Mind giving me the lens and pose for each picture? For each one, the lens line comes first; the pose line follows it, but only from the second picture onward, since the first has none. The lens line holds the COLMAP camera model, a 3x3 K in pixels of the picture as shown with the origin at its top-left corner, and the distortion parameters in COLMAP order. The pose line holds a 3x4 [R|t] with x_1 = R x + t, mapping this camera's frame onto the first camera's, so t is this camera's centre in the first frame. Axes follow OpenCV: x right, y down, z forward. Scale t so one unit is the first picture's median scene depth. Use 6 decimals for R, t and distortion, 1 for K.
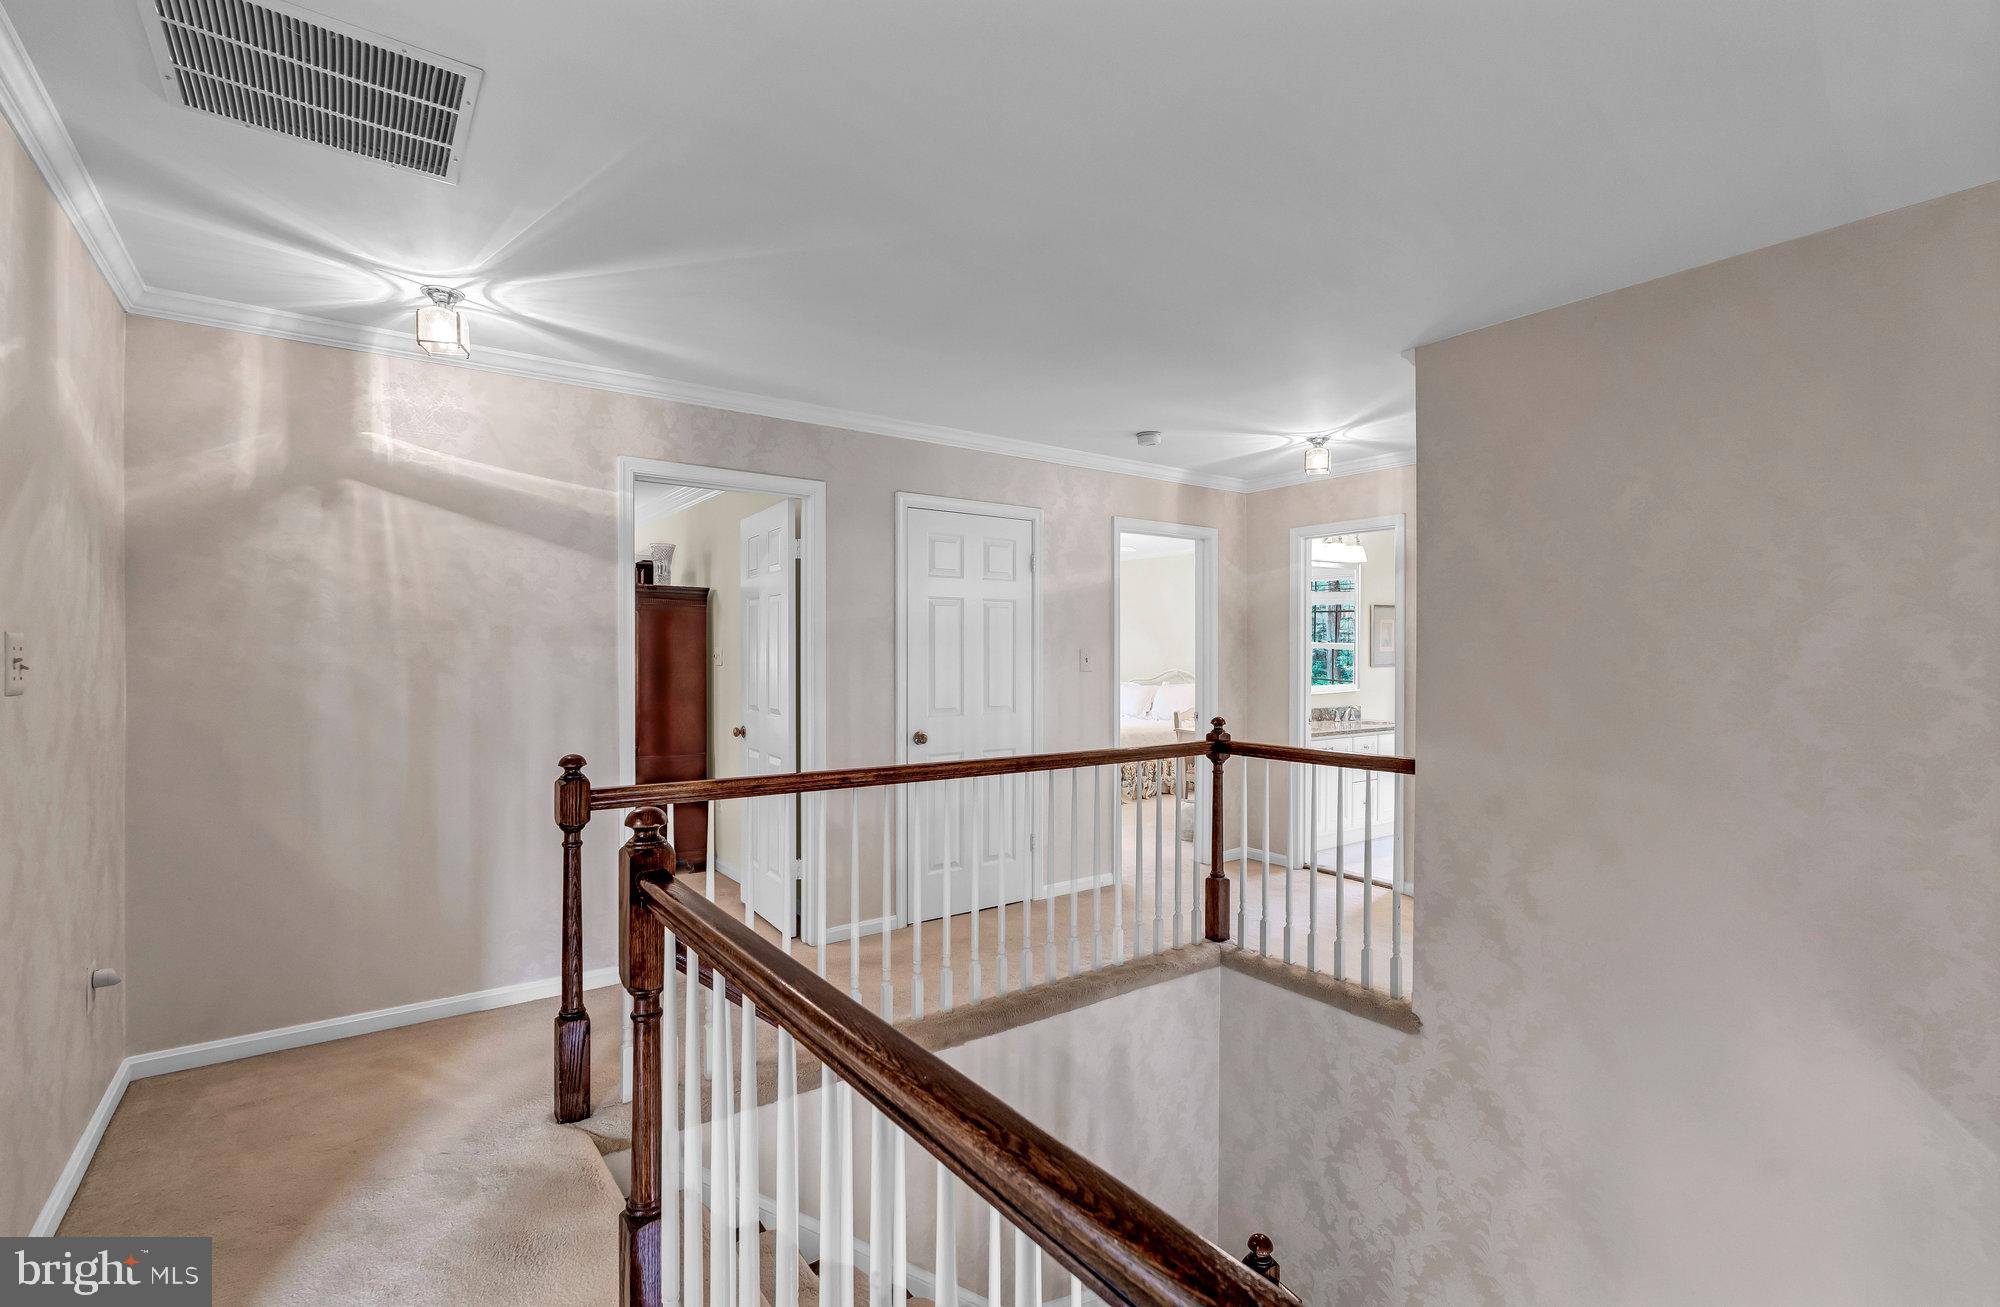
lens RADIAL K [[914.9, 0, 1000.4], [0, 914.9, 655.8], [0, 0, 1]] dist [-0.000466, -0.000213]
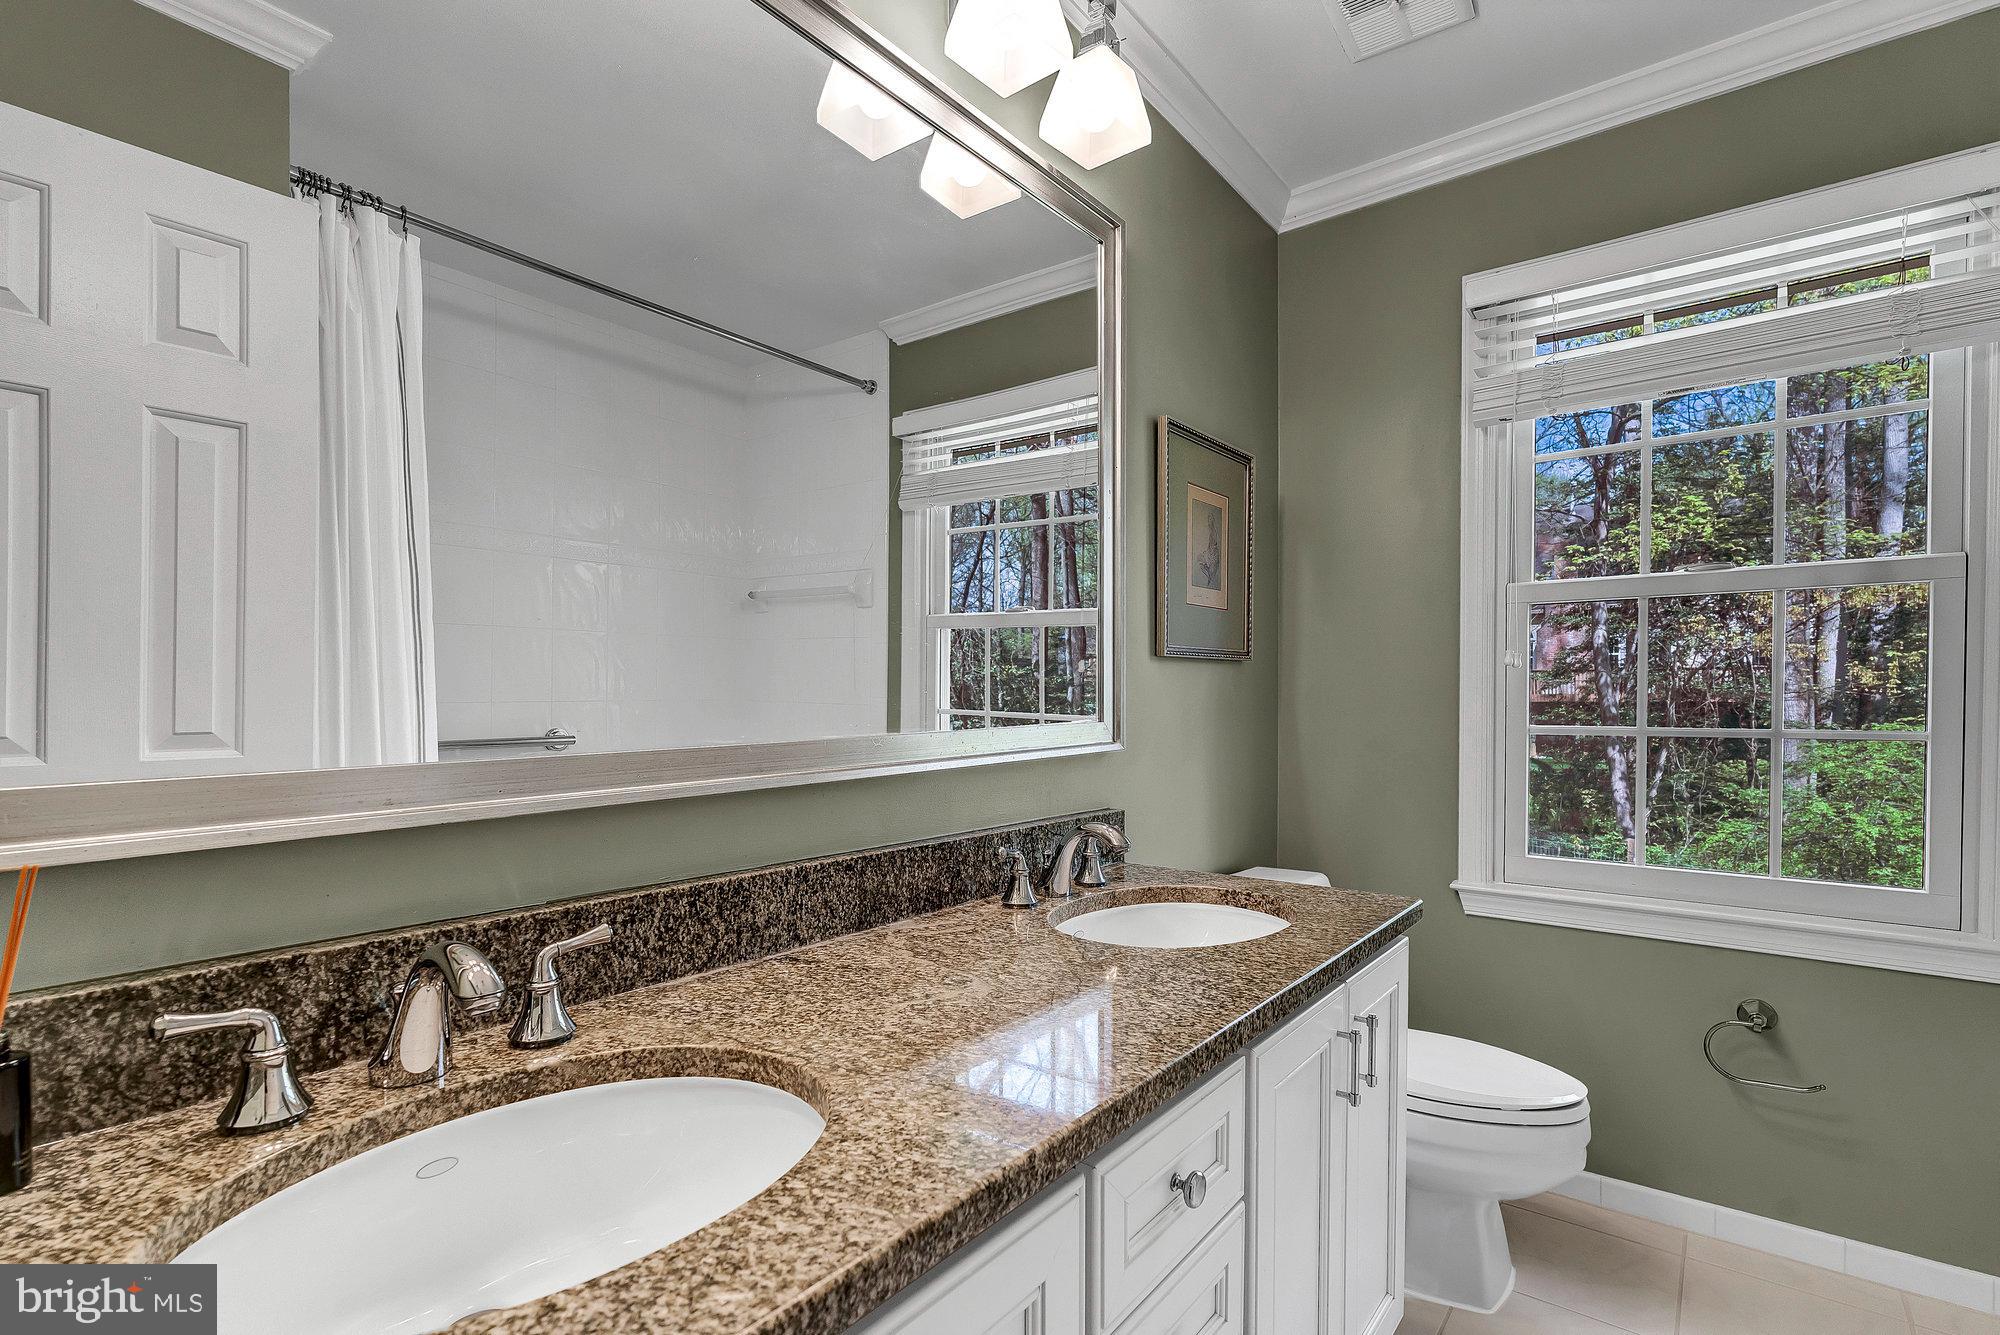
lens RADIAL K [[926.3, 0, 1001.0], [0, 926.3, 681.5], [0, 0, 1]] dist [0.001783, -0.000854]
pose [[0.963234, -0.000352, 0.268664, 0.295398], [0.000782, 0.999999, -0.001492, 0.020844], [-0.268663, 0.001647, 0.963233, 0.767998]]
